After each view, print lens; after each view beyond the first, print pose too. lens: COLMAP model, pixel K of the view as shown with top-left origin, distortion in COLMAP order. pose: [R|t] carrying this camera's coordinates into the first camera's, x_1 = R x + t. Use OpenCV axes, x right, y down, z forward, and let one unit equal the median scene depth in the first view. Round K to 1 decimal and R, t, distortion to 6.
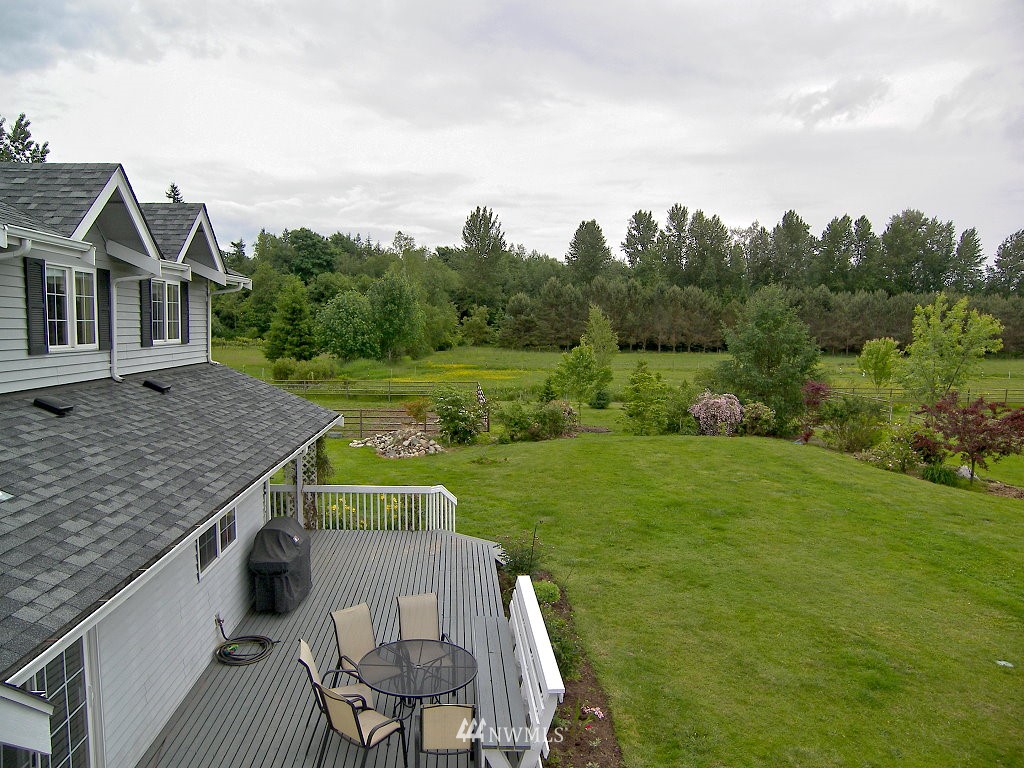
lens RADIAL K [[711.2, 0, 512.0], [0, 711.2, 384.0], [0, 0, 1]] dist [-0.143935, 0.094178]
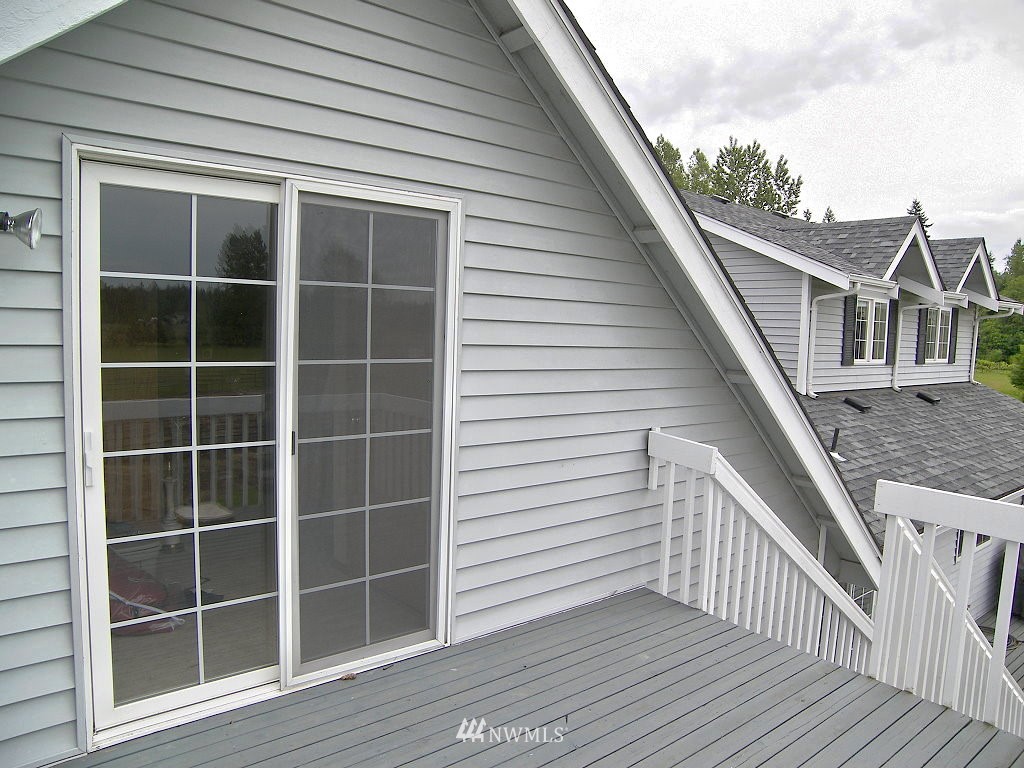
lens RADIAL K [[711.2, 0, 512.0], [0, 711.2, 384.0], [0, 0, 1]] dist [-0.143935, 0.094178]
pose [[0.561158, 0.069675, -0.824771, 0.045783], [-0.090771, 0.995621, 0.022349, 0.018558], [0.822716, 0.062324, 0.565025, -0.254427]]
